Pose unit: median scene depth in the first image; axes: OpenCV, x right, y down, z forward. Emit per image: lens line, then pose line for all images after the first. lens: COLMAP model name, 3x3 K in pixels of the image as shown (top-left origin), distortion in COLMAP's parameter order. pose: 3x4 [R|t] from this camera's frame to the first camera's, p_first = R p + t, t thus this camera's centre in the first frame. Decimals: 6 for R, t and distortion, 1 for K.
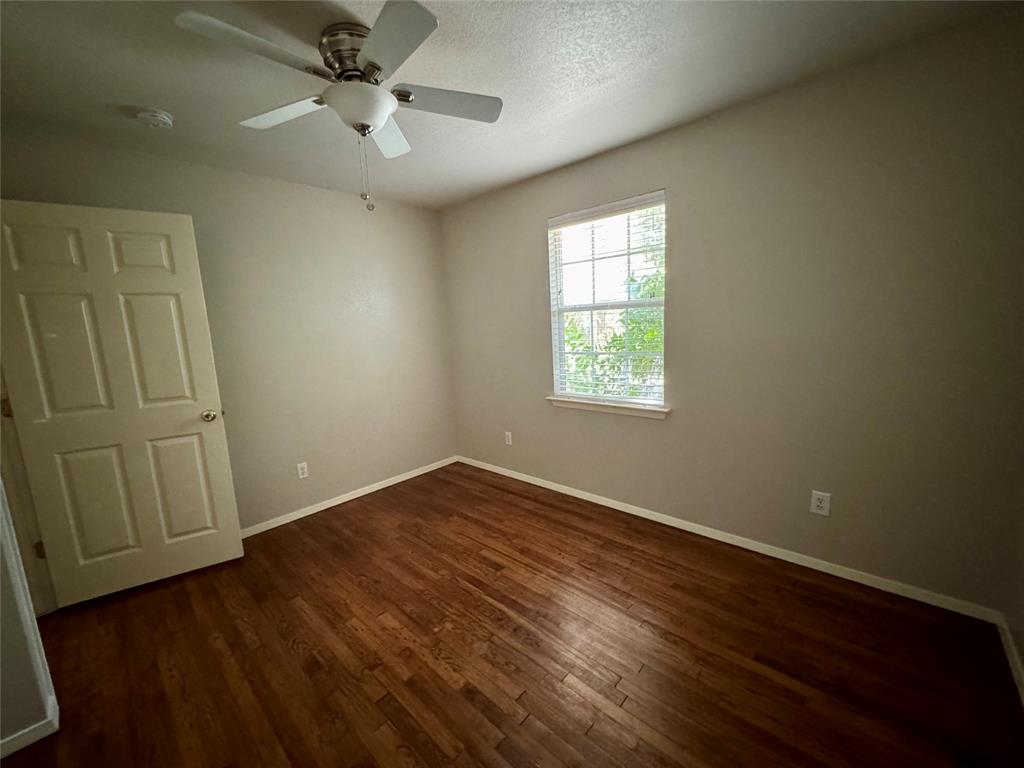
lens RADIAL K [[408.8, 0, 513.6], [0, 408.8, 384.1], [0, 0, 1]] dist [0.001572, -0.003732]
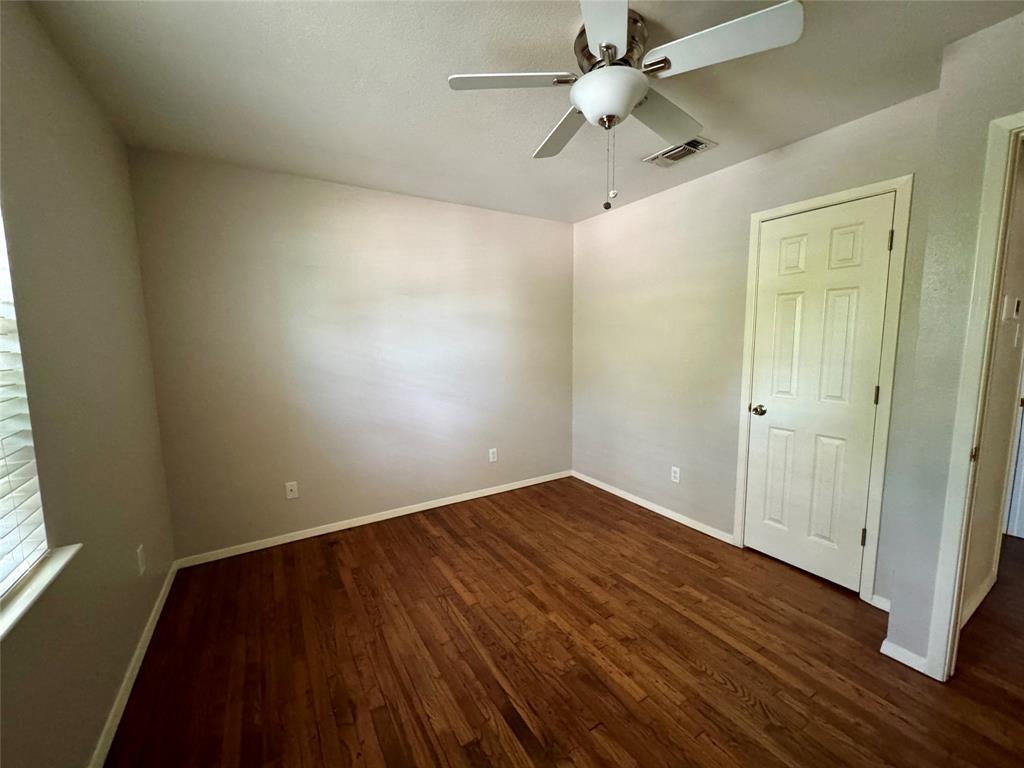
lens RADIAL K [[408.8, 0, 513.6], [0, 408.8, 384.1], [0, 0, 1]] dist [0.001572, -0.003732]
pose [[-0.959484, 0.017928, 0.281191, -0.339192], [0.091548, 0.963663, 0.250942, -0.261443], [-0.266475, 0.266518, -0.926261, 1.750877]]
